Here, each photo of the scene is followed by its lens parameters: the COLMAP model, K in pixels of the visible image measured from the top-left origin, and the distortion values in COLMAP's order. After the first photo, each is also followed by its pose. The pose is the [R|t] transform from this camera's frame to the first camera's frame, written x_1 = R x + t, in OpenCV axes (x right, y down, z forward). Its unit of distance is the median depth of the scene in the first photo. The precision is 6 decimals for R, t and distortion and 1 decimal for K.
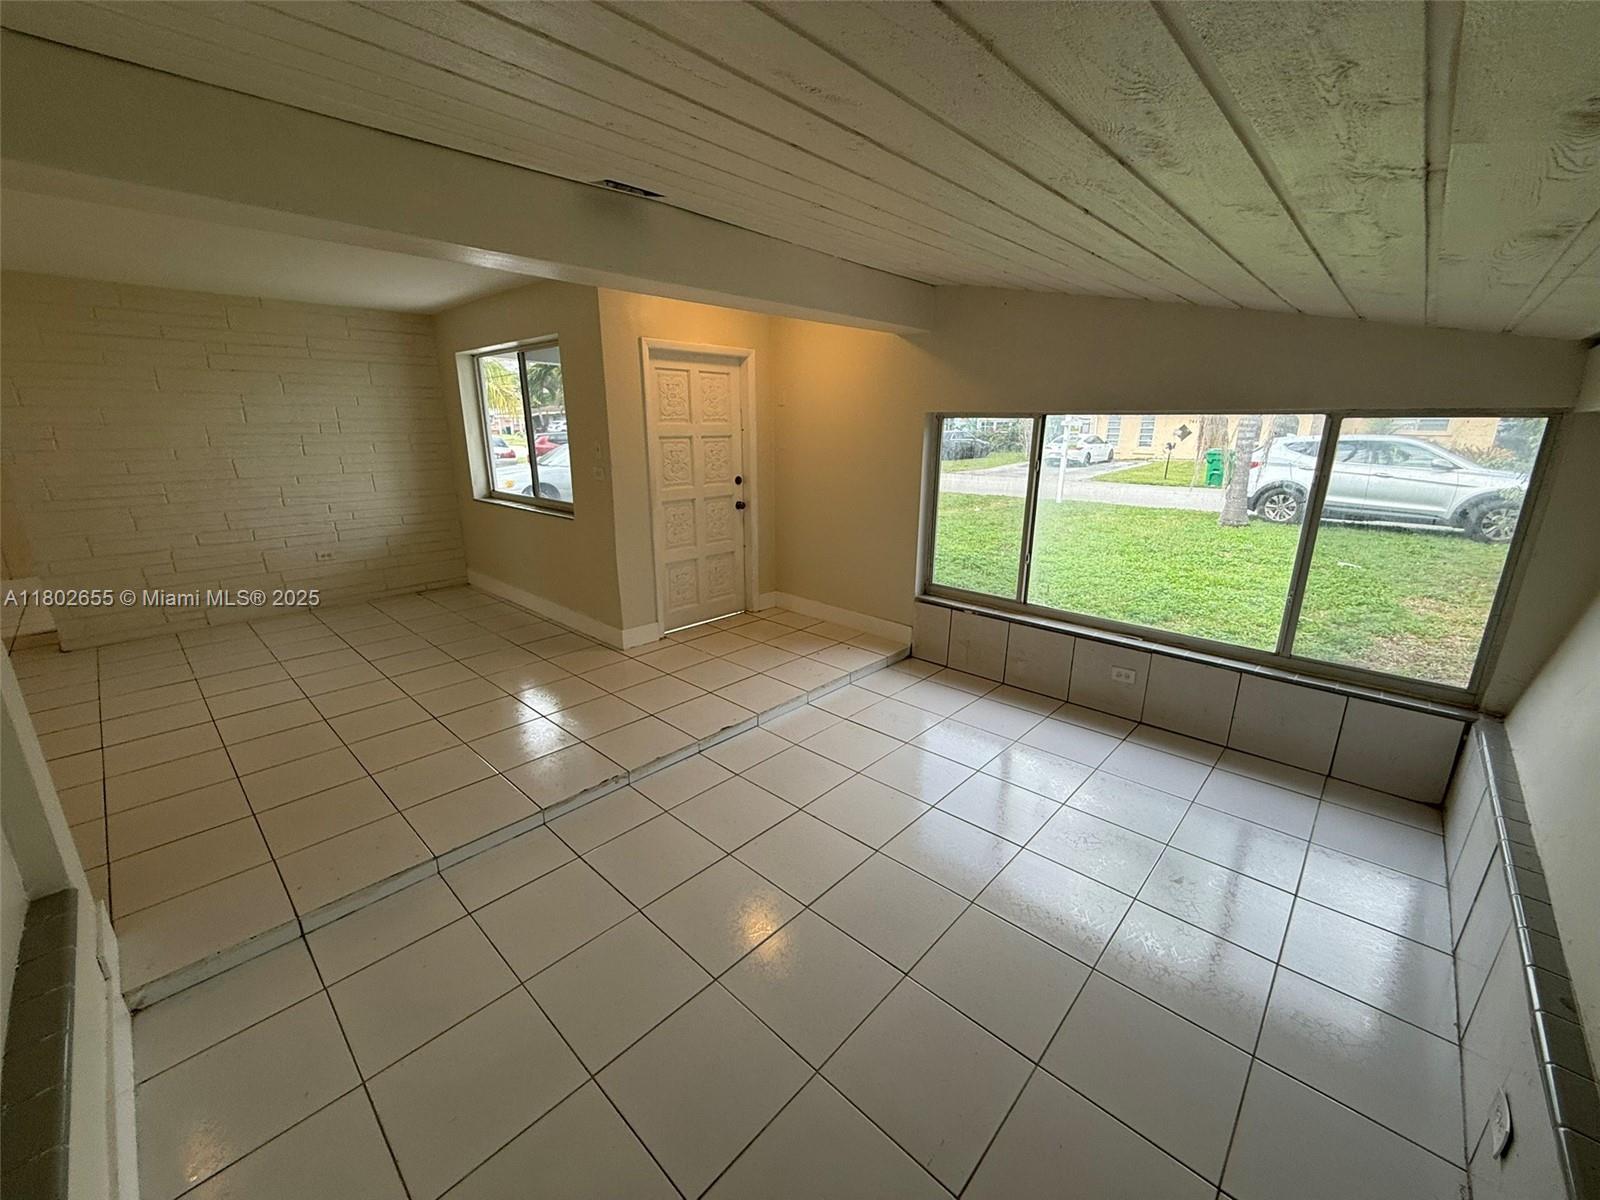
lens RADIAL K [[641.5, 0, 796.2], [0, 641.5, 597.9], [0, 0, 1]] dist [0.000265, 0.000014]
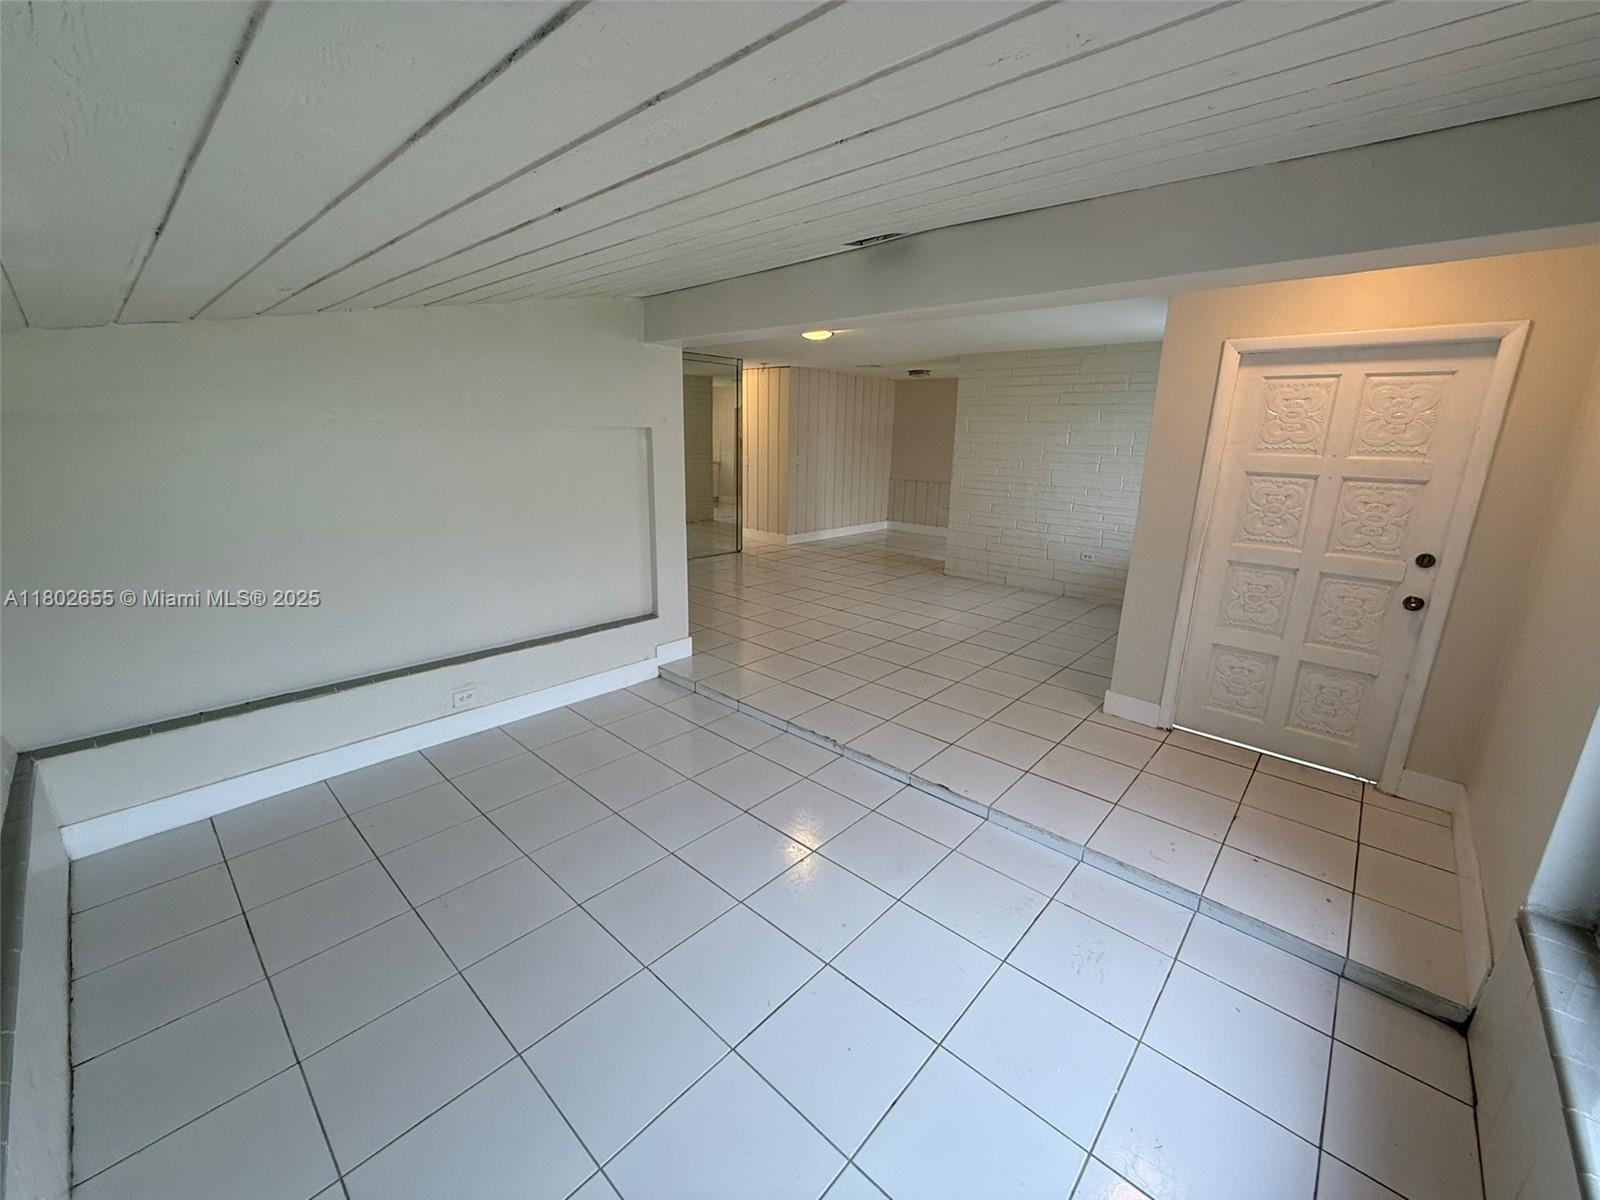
lens RADIAL K [[641.5, 0, 796.2], [0, 641.5, 597.9], [0, 0, 1]] dist [0.000265, 0.000014]
pose [[0.013955, 0.248979, -0.968408, 0.478262], [-0.287070, 0.928728, 0.234640, -0.133510], [0.957808, 0.274727, 0.084435, 0.456734]]
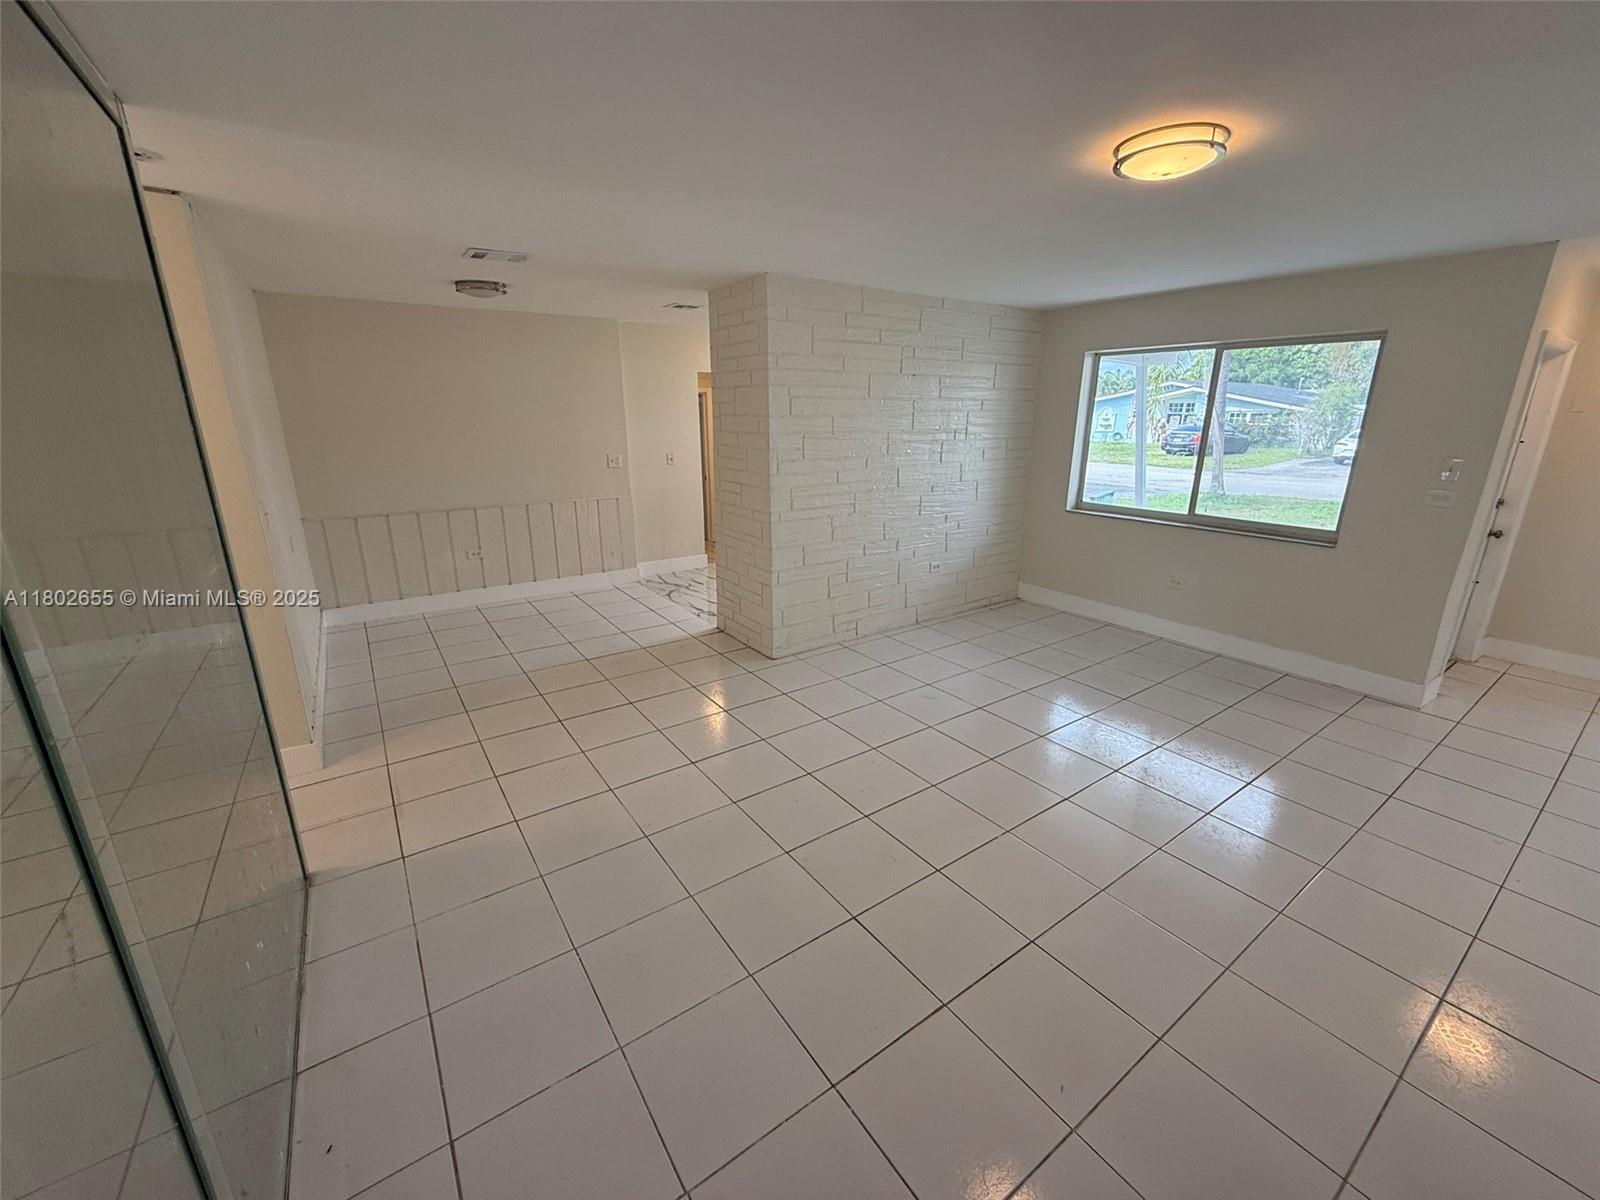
lens RADIAL K [[641.5, 0, 796.2], [0, 641.5, 597.9], [0, 0, 1]] dist [0.000265, 0.000014]
pose [[0.977099, 0.058533, -0.204574, -0.829593], [-0.055346, 0.998241, 0.021272, -0.032156], [0.205459, -0.009463, 0.978620, 0.019323]]
